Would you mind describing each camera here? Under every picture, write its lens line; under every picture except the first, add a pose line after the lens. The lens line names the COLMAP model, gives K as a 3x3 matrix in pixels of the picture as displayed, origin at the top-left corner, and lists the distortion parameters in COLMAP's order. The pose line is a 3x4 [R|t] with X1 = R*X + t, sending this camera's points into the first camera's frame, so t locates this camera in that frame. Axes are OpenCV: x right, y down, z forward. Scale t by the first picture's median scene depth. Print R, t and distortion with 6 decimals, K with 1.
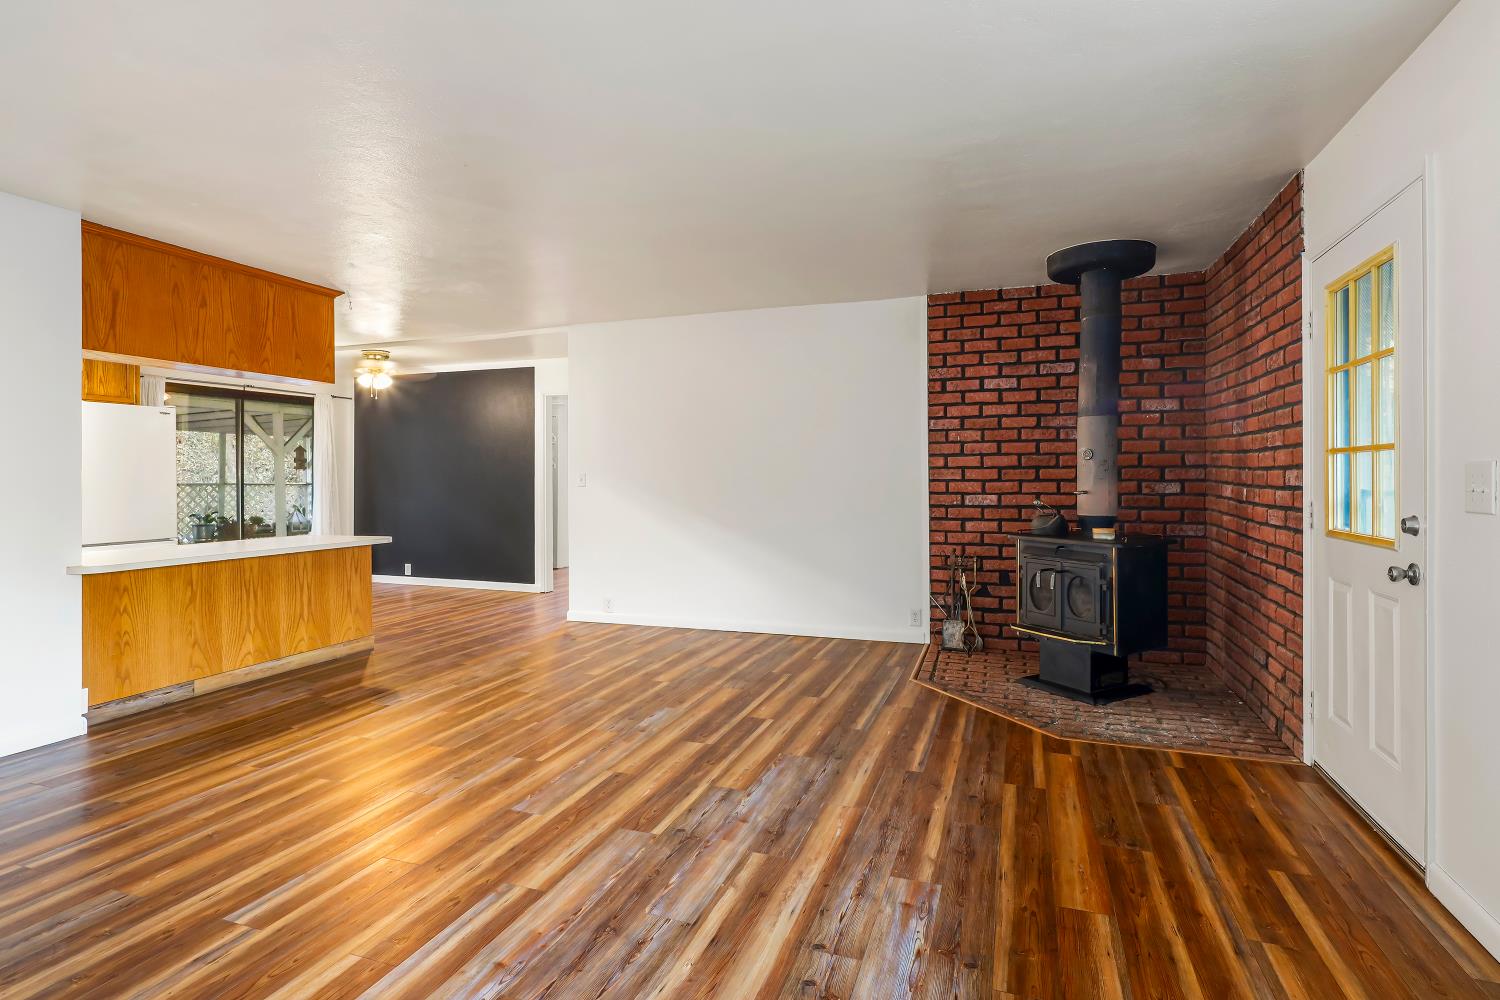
lens RADIAL K [[764.7, 0, 740.4], [0, 764.7, 490.3], [0, 0, 1]] dist [-0.003411, -0.002055]
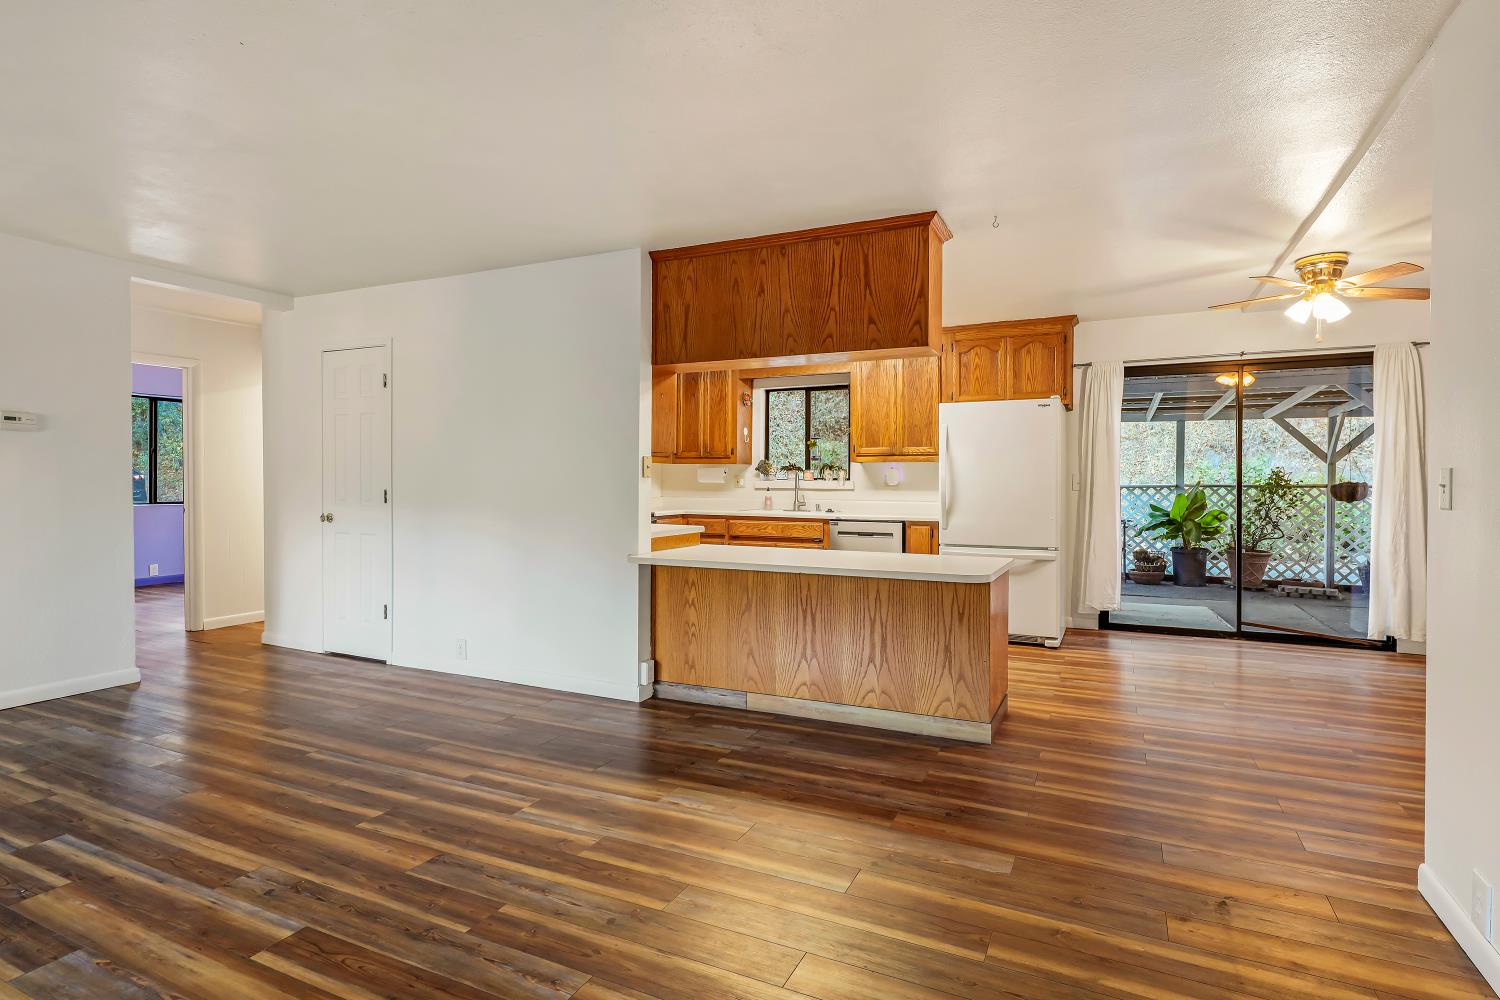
lens RADIAL K [[764.7, 0, 772.8], [0, 764.7, 480.8], [0, 0, 1]] dist [-0.003411, -0.002055]
pose [[-0.081703, 0.010299, -0.996604, 0.244310], [-0.019424, 0.999740, 0.011924, -0.027521], [0.996467, 0.020332, -0.081481, 1.196994]]
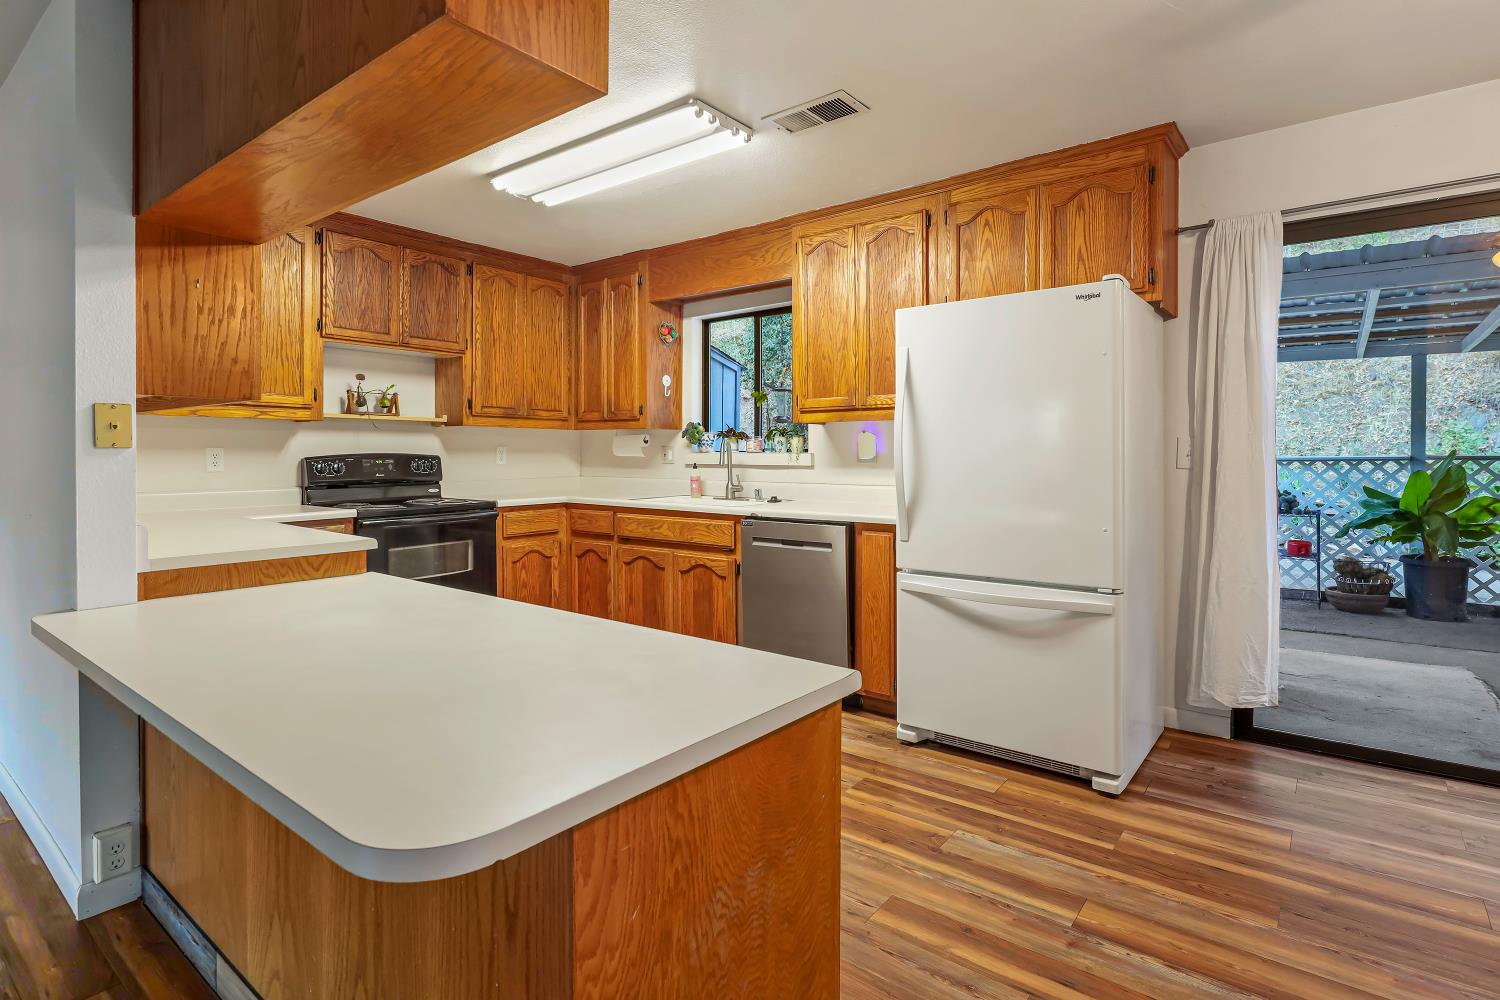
lens RADIAL K [[764.7, 0, 755.5], [0, 764.7, 453.2], [0, 0, 1]] dist [-0.003411, -0.002055]
pose [[-0.304985, 0.010944, -0.952294, -0.438269], [-0.011212, 0.999823, 0.015081, -0.025310], [0.952291, 0.015276, -0.304809, 1.497526]]
